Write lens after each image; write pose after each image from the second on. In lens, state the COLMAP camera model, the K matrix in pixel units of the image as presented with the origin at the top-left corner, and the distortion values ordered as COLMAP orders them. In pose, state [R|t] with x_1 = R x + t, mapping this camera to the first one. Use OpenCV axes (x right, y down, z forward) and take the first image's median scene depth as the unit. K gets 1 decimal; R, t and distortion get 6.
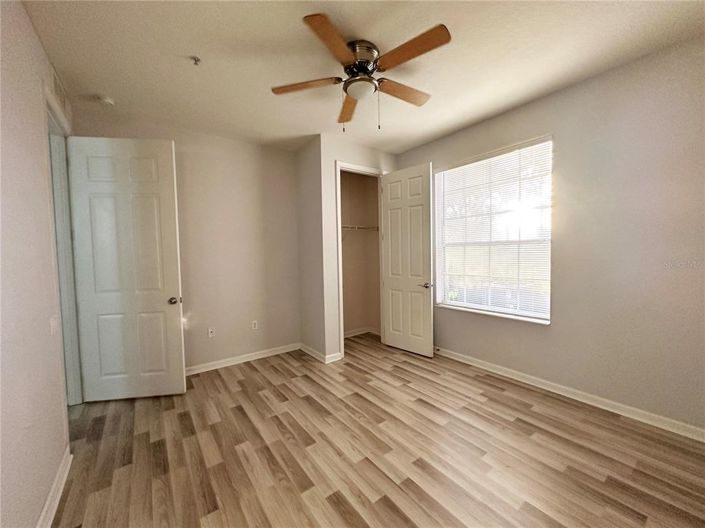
lens RADIAL K [[279.8, 0, 349.3], [0, 279.8, 262.1], [0, 0, 1]] dist [-0.001524, 0.000232]
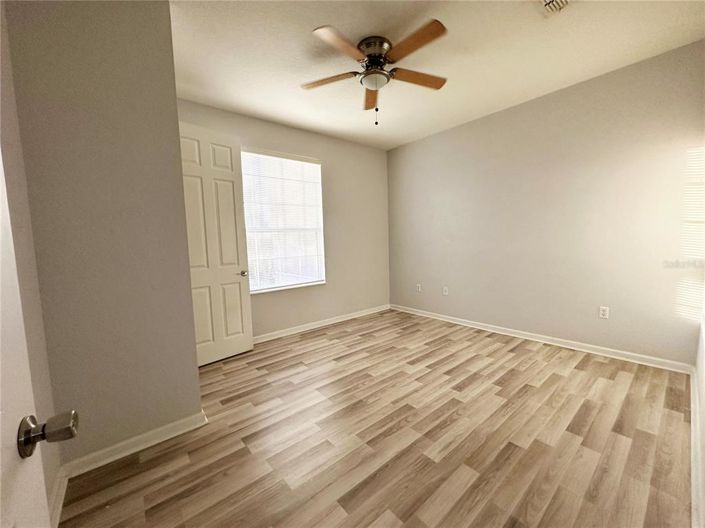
lens RADIAL K [[279.8, 0, 353.5], [0, 279.8, 264.8], [0, 0, 1]] dist [-0.001524, 0.000232]
pose [[-0.055847, -0.062521, 0.996480, -0.999287], [0.069763, 0.995354, 0.066360, 0.032205], [-0.995999, 0.073223, -0.051226, 1.076835]]
